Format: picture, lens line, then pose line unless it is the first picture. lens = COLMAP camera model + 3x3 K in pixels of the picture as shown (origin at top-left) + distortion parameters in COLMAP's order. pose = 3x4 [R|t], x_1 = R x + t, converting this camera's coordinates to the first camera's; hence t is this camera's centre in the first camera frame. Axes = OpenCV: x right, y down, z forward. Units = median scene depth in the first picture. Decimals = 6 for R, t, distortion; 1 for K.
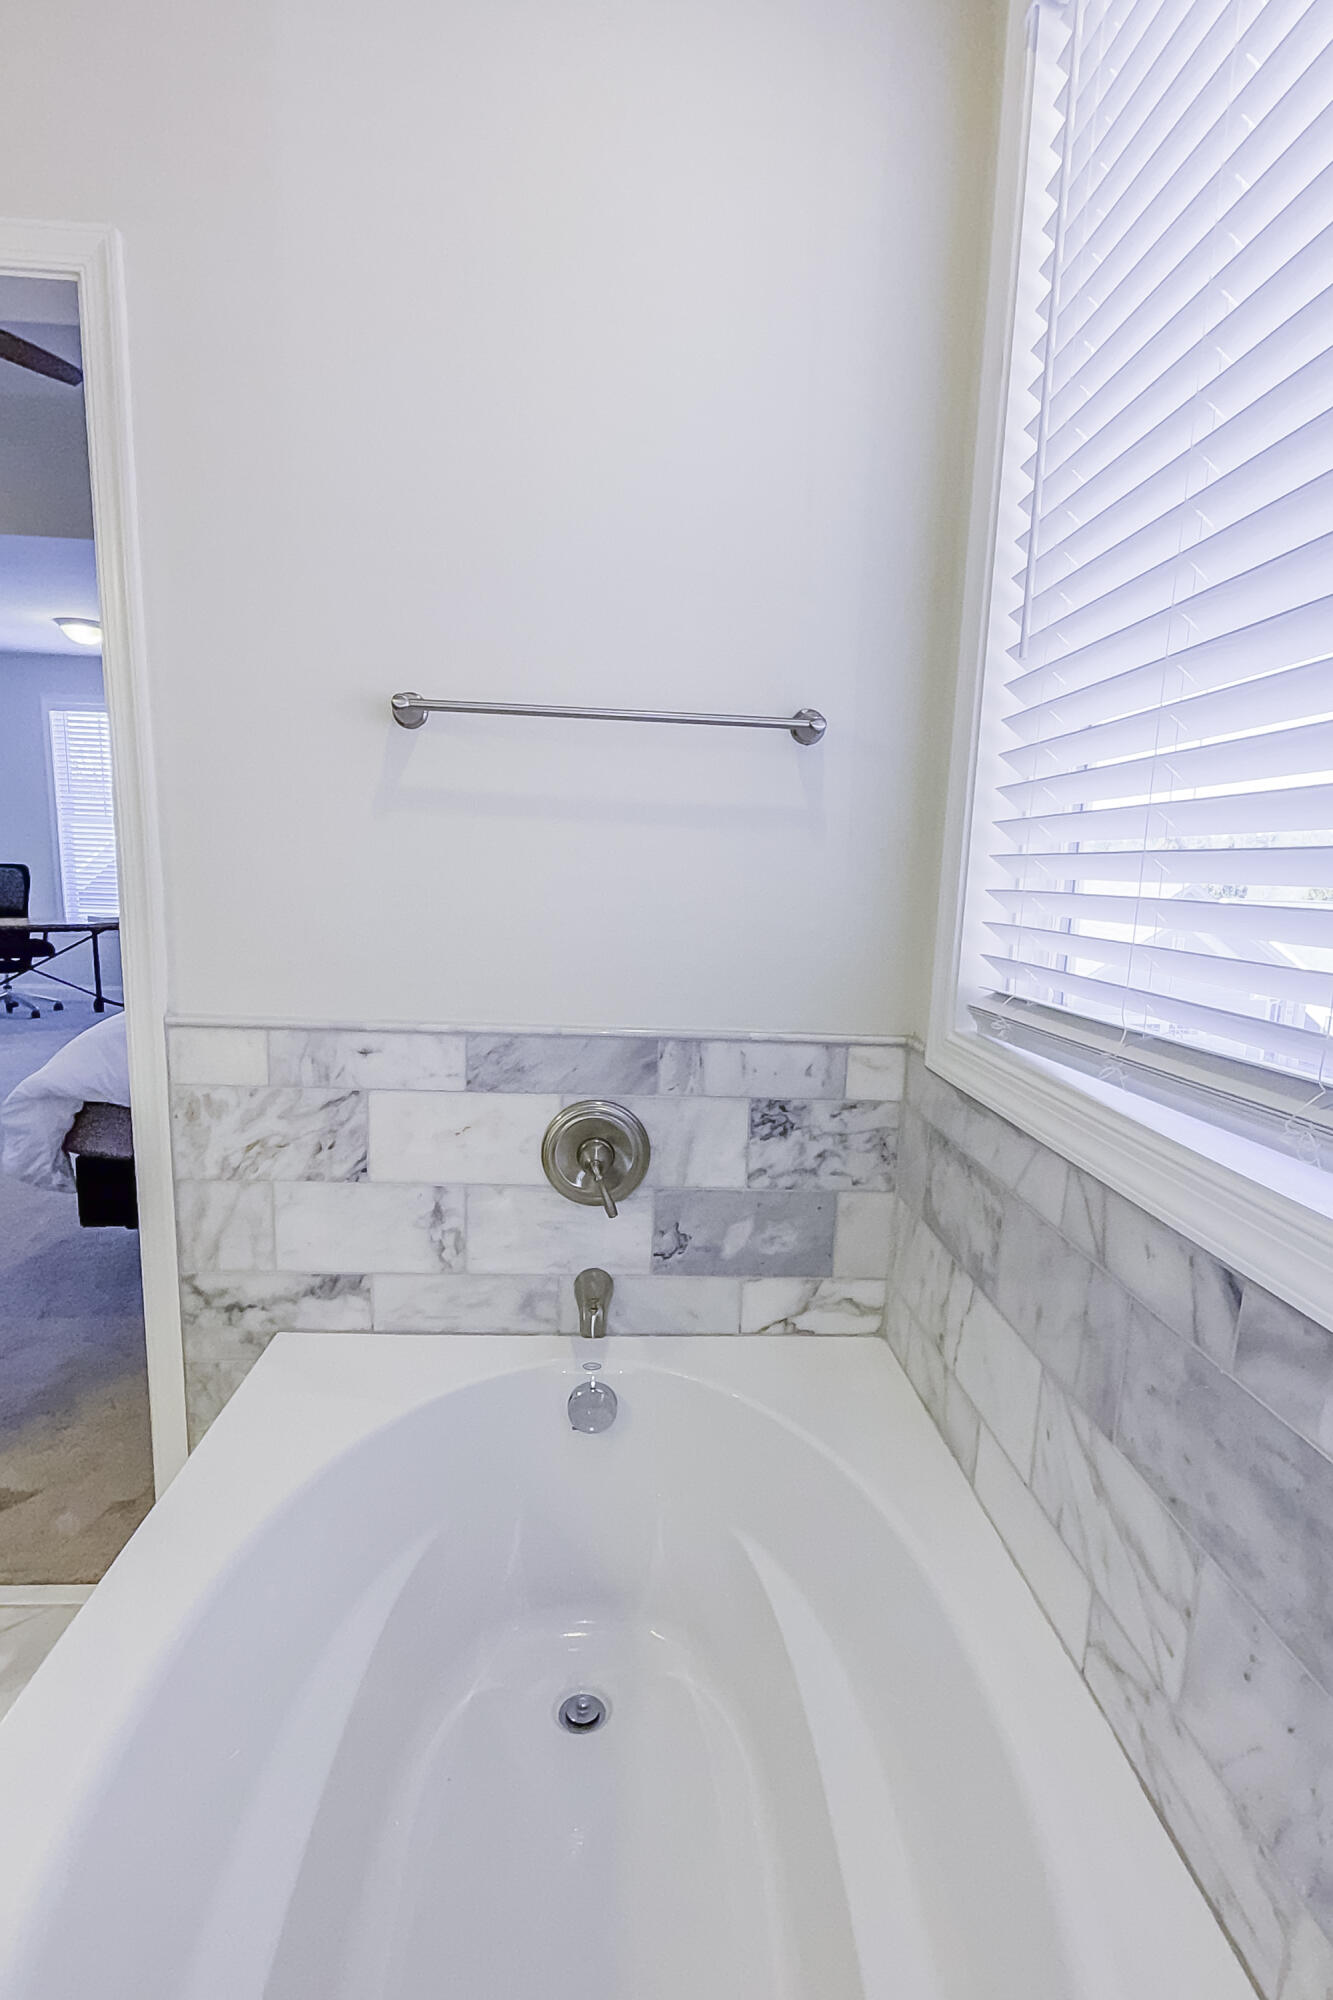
lens RADIAL K [[1014.4, 0, 672.3], [0, 1014.4, 1031.5], [0, 0, 1]] dist [-0.002635, 0.000720]
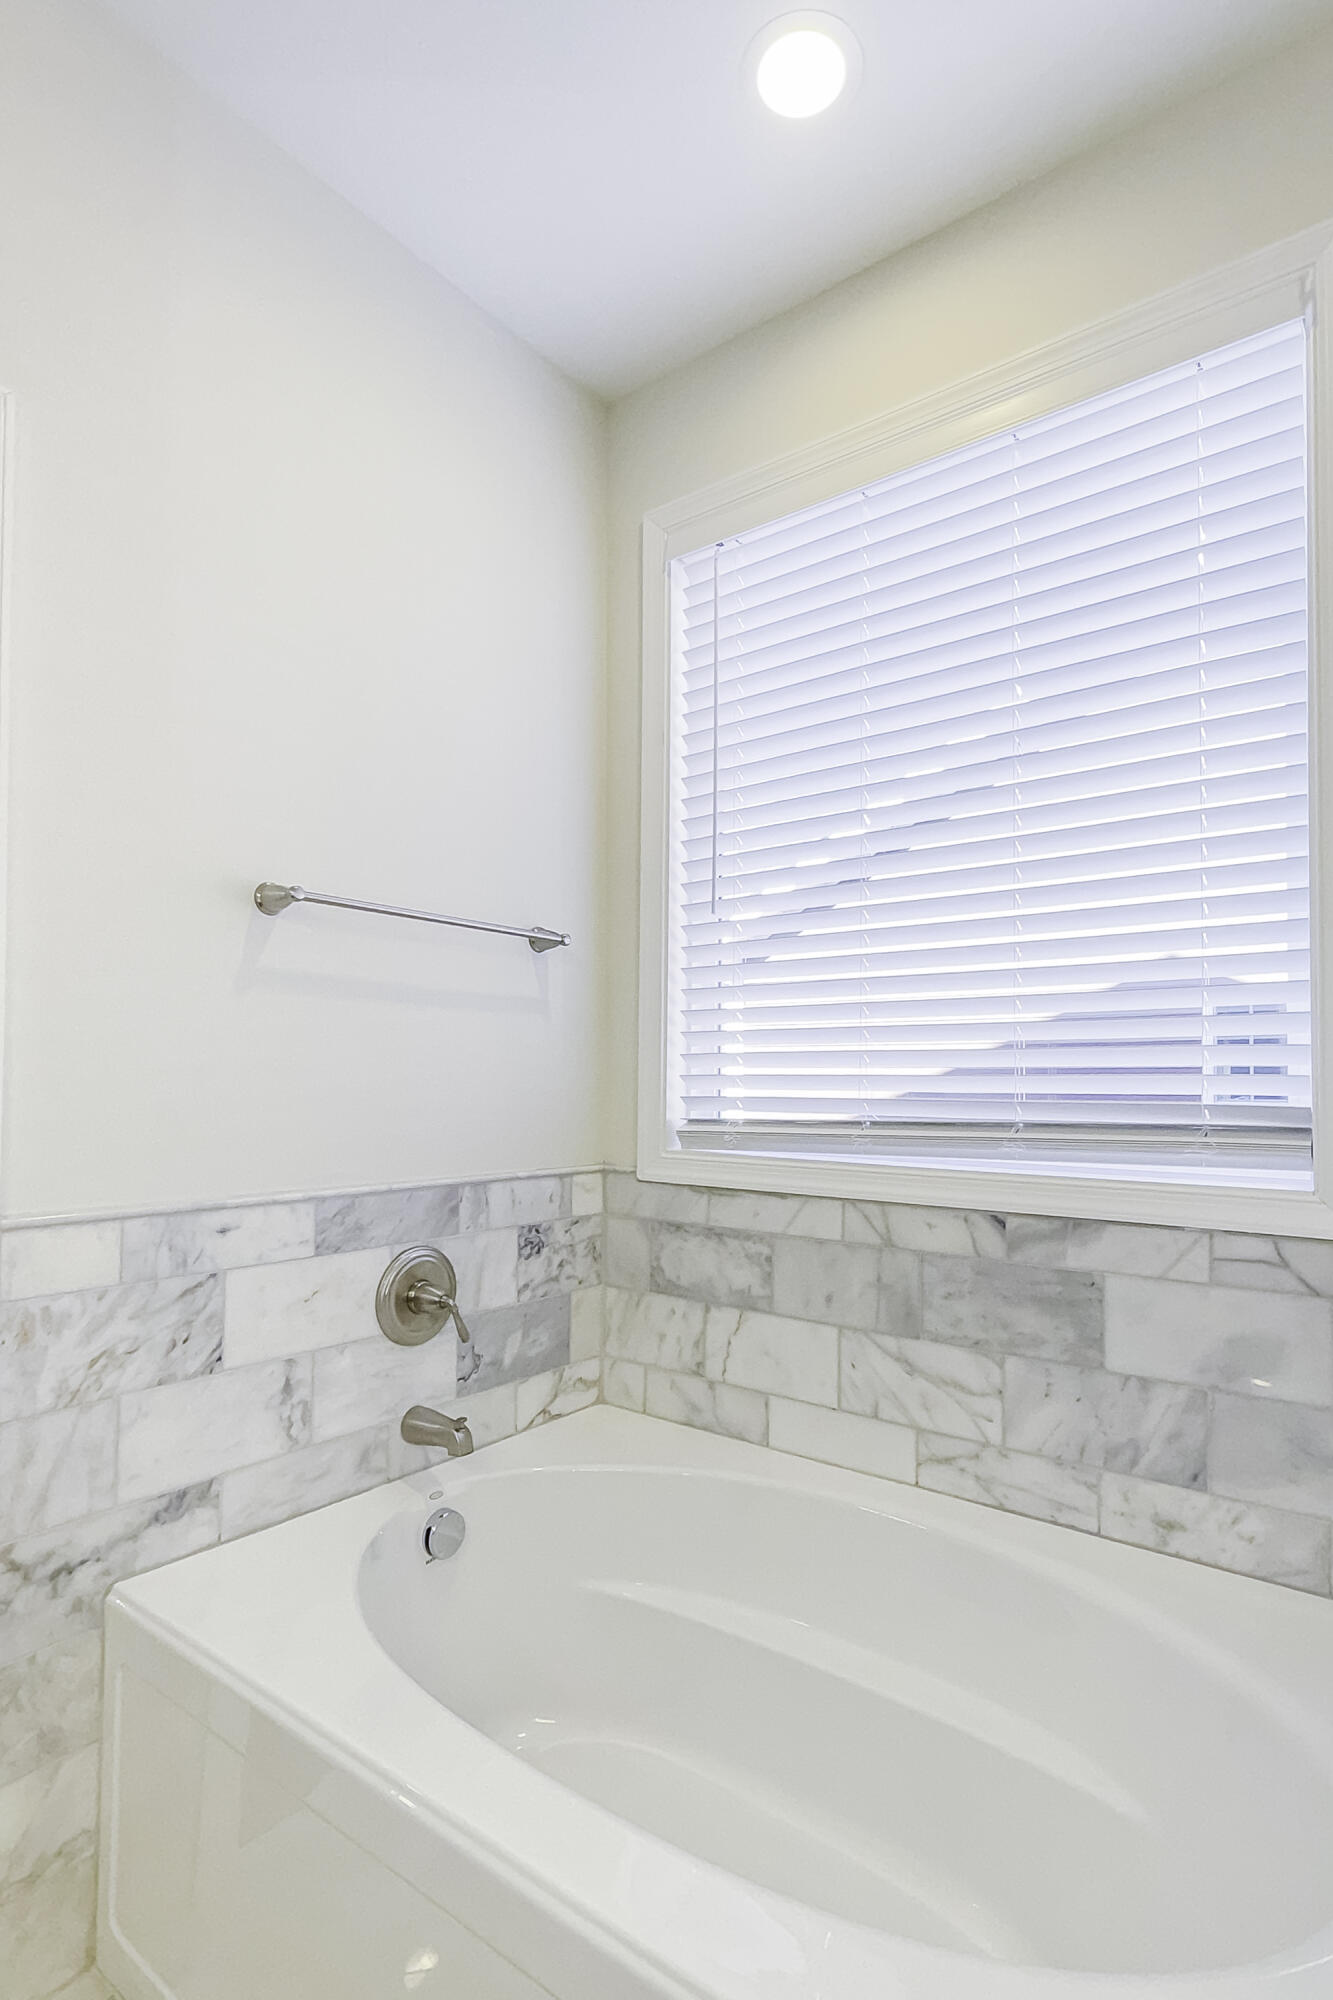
lens RADIAL K [[1014.4, 0, 672.3], [0, 1014.4, 1031.5], [0, 0, 1]] dist [-0.002635, 0.000720]
pose [[0.656205, 0.003849, 0.754572, -0.732639], [0.138677, 0.982340, -0.125609, 0.014133], [-0.741730, 0.187067, 0.644083, 0.021786]]
